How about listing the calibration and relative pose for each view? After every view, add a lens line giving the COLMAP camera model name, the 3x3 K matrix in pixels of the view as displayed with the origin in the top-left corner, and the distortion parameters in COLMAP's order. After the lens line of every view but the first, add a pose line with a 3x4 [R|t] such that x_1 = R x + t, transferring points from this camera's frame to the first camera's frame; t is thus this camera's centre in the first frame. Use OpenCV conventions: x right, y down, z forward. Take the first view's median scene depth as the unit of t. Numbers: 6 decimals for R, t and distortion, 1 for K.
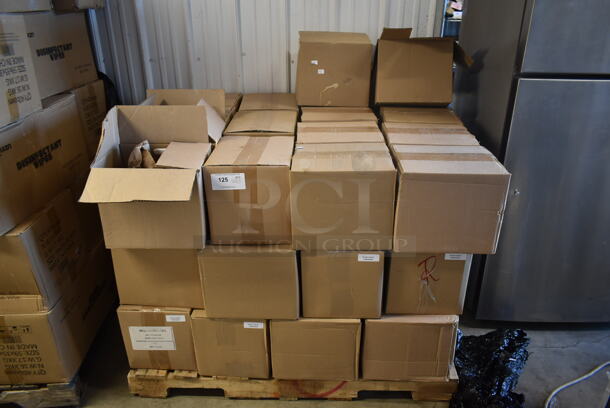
lens RADIAL K [[464.3, 0, 307.2], [0, 464.3, 205.8], [0, 0, 1]] dist [0.001955, -0.000384]
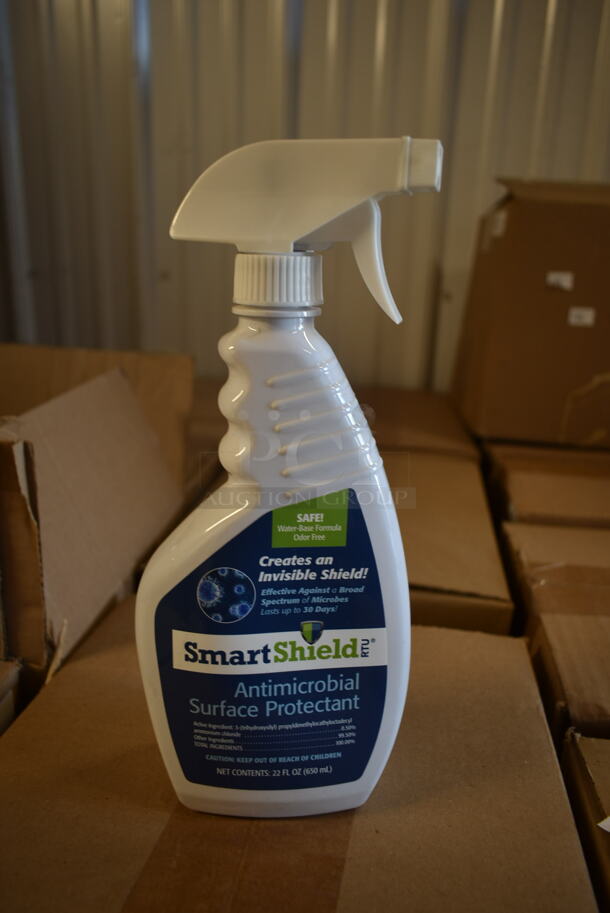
lens RADIAL K [[695.0, 0, 307.0], [0, 695.0, 456.3], [0, 0, 1]] dist [0.001955, -0.000384]
pose [[0.988987, 0.072596, -0.128976, -0.077331], [-0.090778, 0.985809, -0.141207, -0.167693], [0.116894, 0.151360, 0.981543, 0.716876]]
